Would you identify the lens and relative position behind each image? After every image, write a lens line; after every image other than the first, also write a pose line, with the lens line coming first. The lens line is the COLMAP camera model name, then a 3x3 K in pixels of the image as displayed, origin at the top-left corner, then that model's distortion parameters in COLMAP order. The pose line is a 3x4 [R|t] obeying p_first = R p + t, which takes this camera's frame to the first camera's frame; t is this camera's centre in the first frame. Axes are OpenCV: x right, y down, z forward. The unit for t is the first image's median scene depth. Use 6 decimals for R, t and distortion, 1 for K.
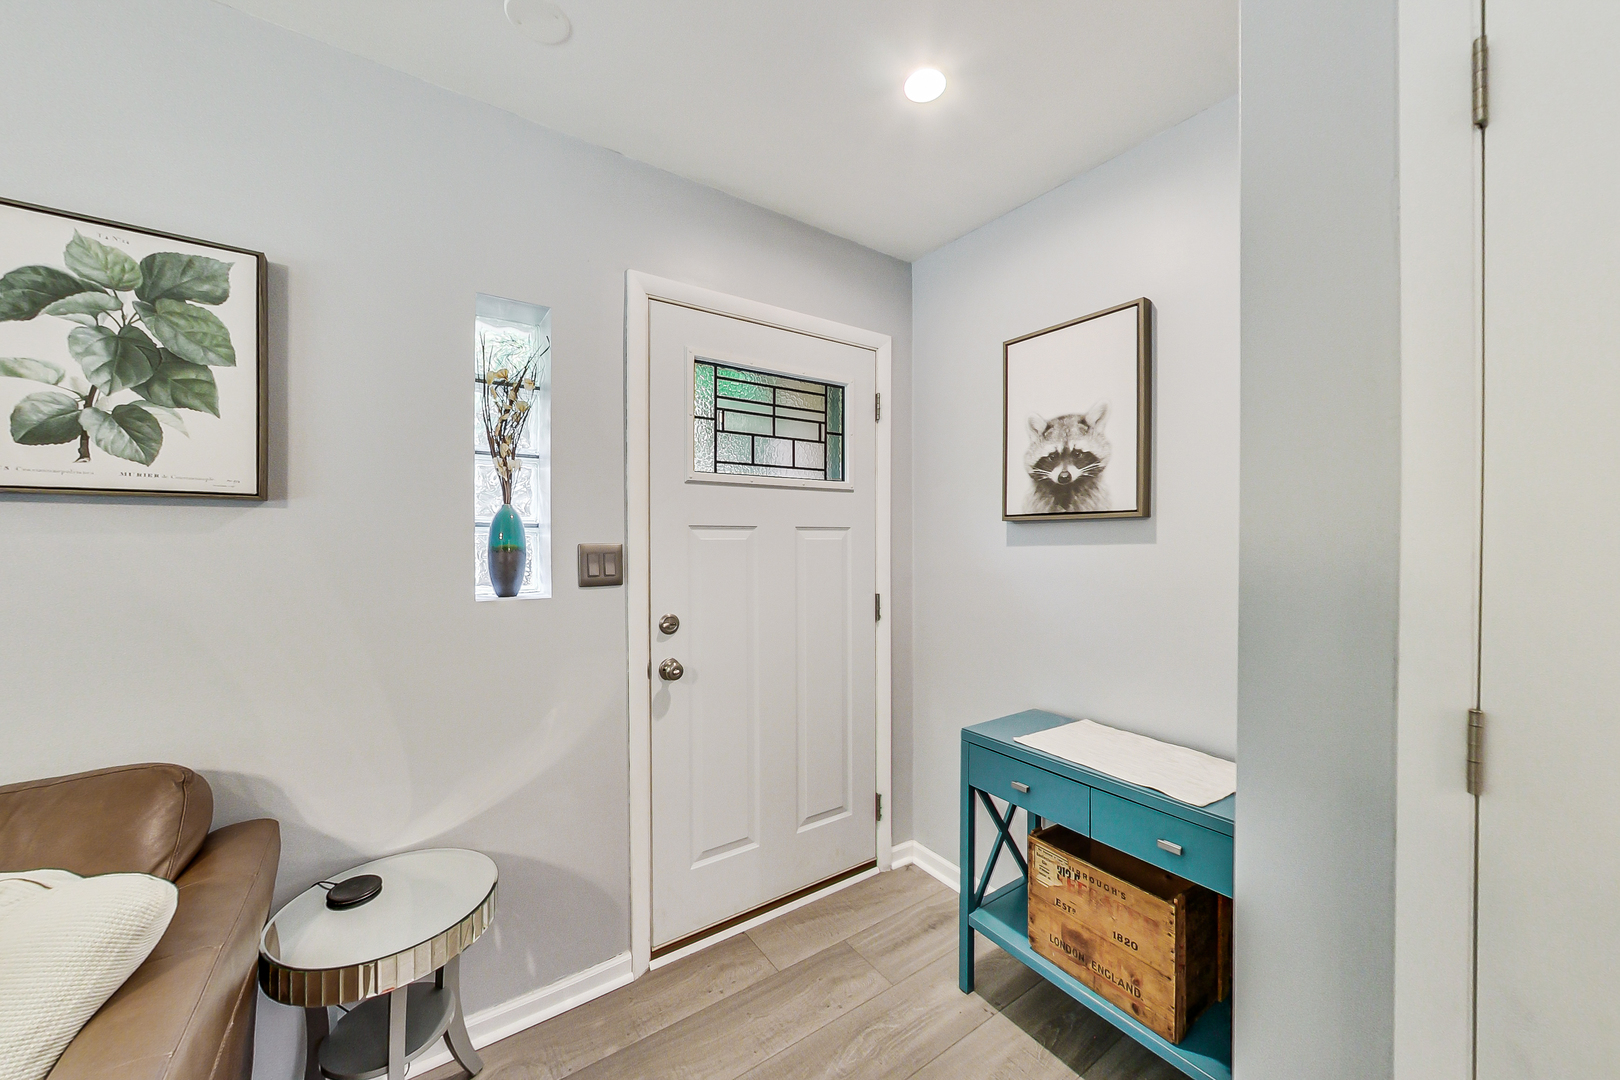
lens RADIAL K [[587.5, 0, 810.0], [0, 587.5, 540.0], [0, 0, 1]] dist [-0.001506, 0.000091]
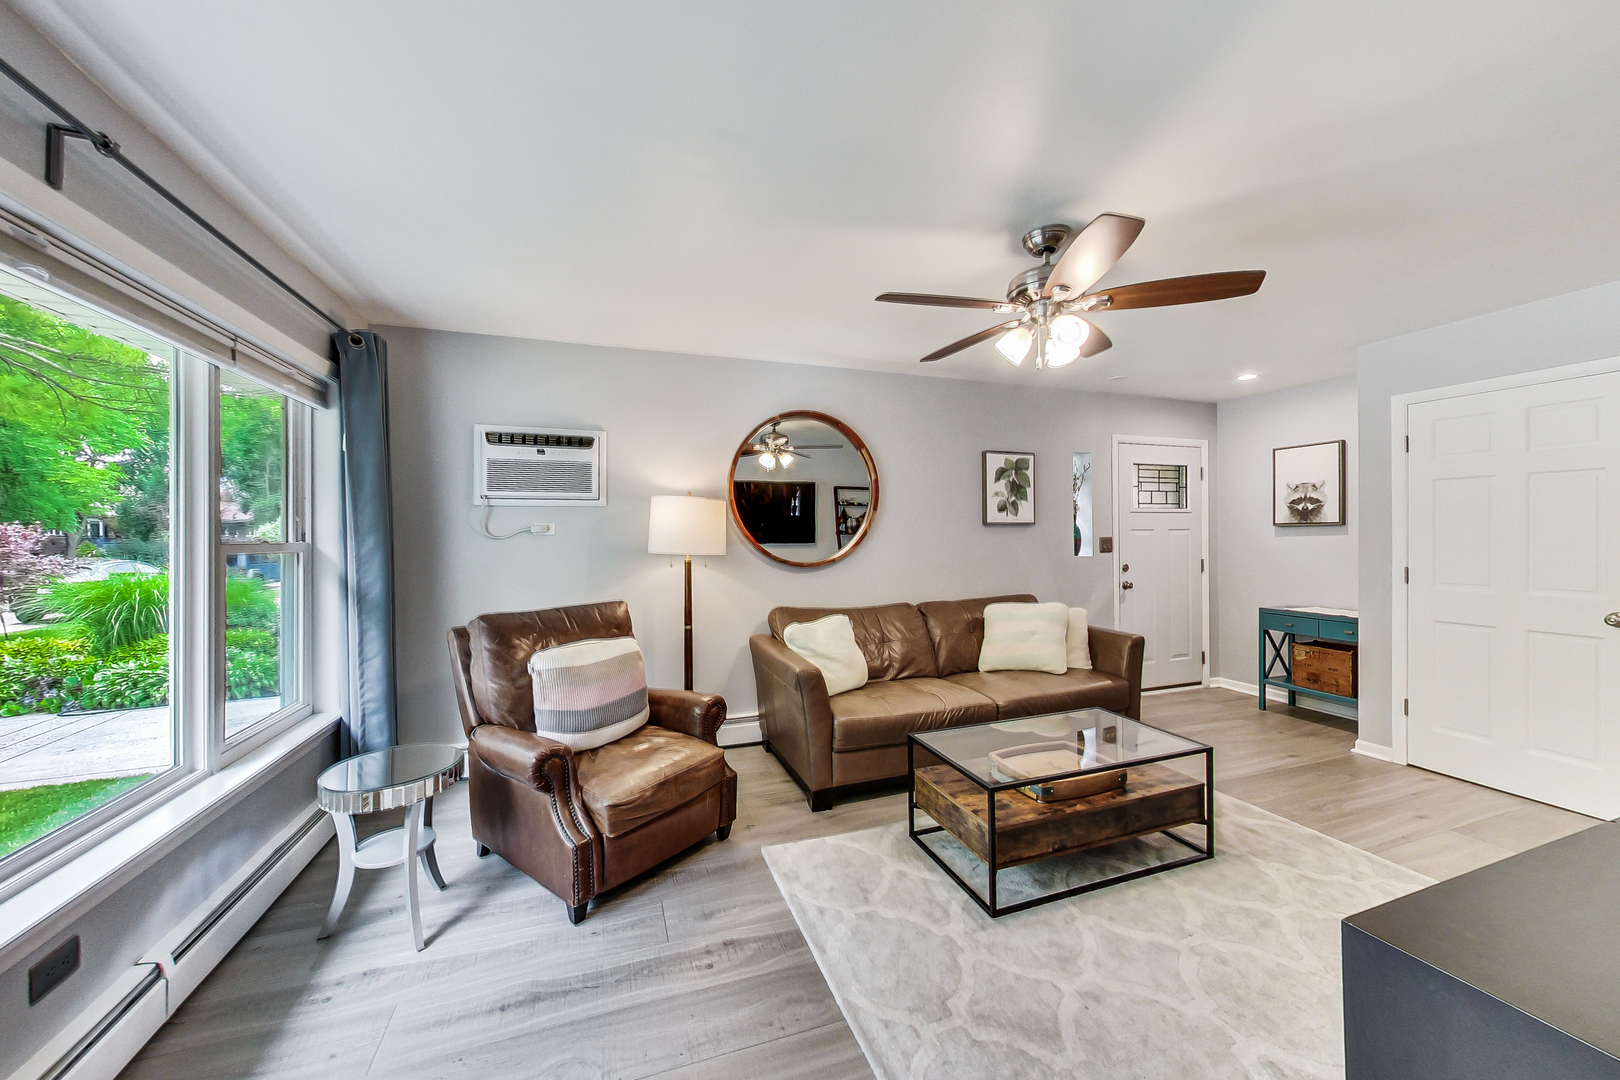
lens RADIAL K [[590.4, 0, 814.7], [0, 590.4, 533.8], [0, 0, 1]] dist [-0.000455, -0.000069]
pose [[0.965479, -0.008305, -0.260350, -0.928352], [0.008022, 0.999966, -0.002150, -0.012191], [0.260359, -0.000013, 0.965512, -1.966414]]
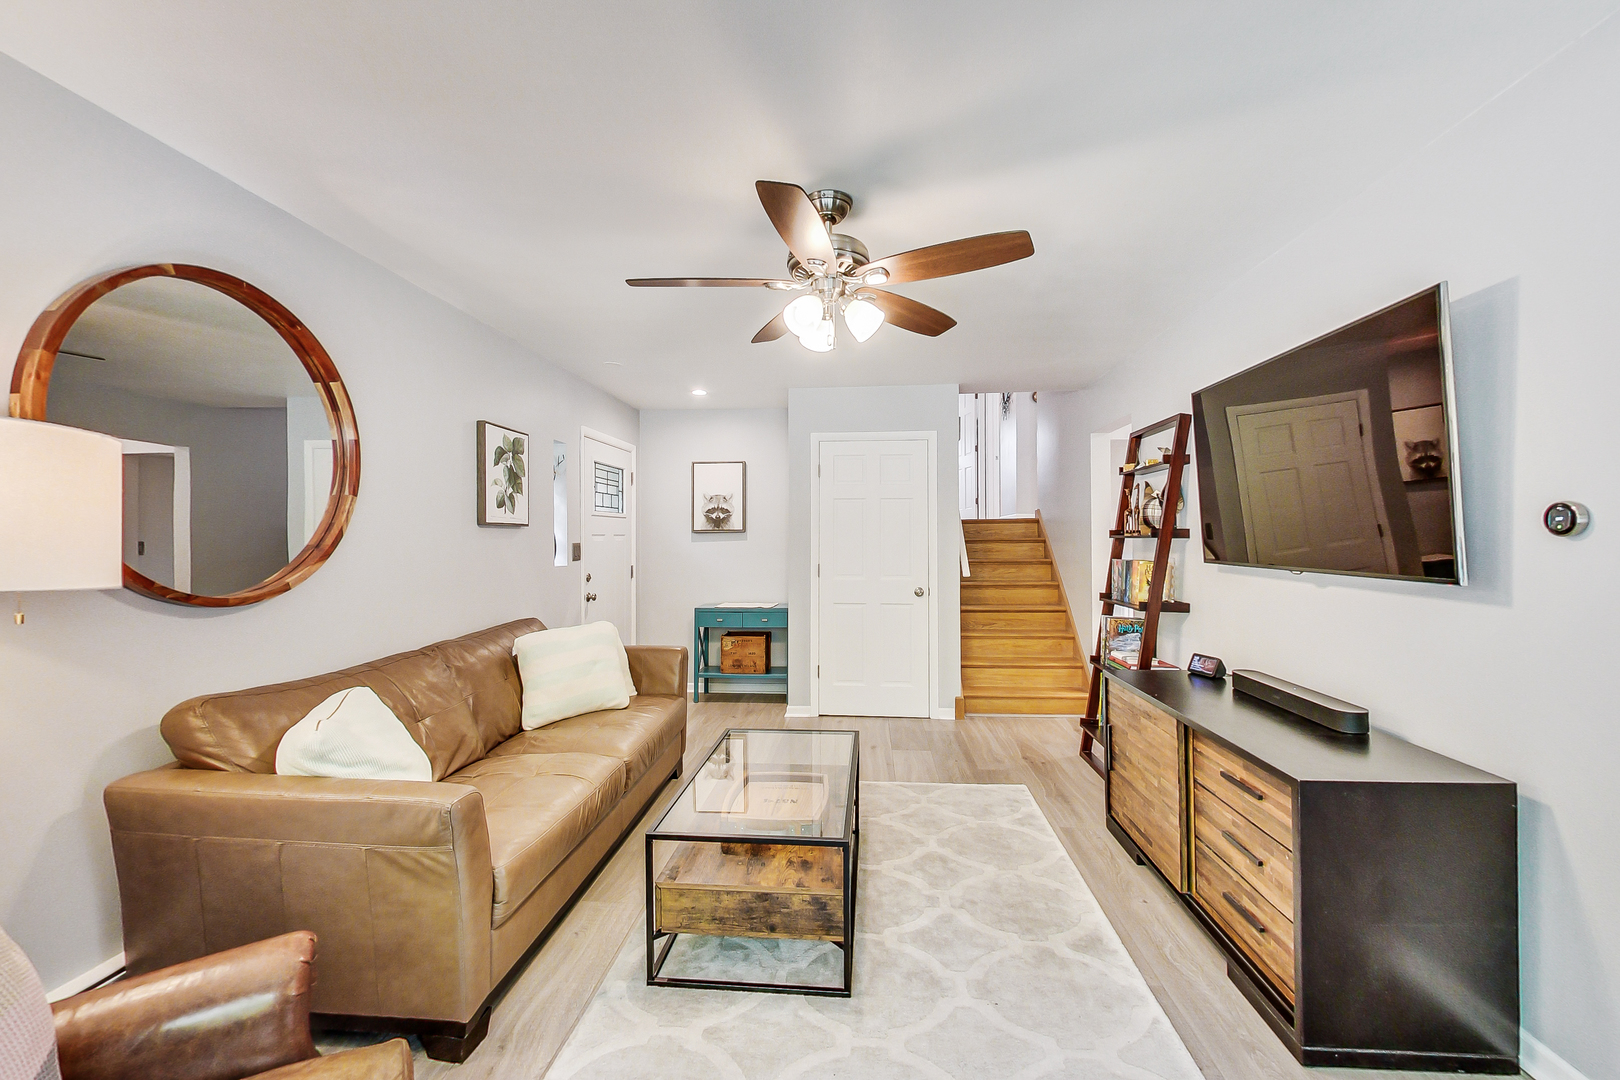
lens RADIAL K [[667.3, 0, 810.0], [0, 667.3, 540.0], [0, 0, 1]] dist [-0.013079, -0.000018]
pose [[0.641175, -0.005240, 0.767377, -1.768653], [0.003786, 0.999986, 0.003665, -0.008366], [-0.767385, 0.000555, 0.641186, -1.404219]]
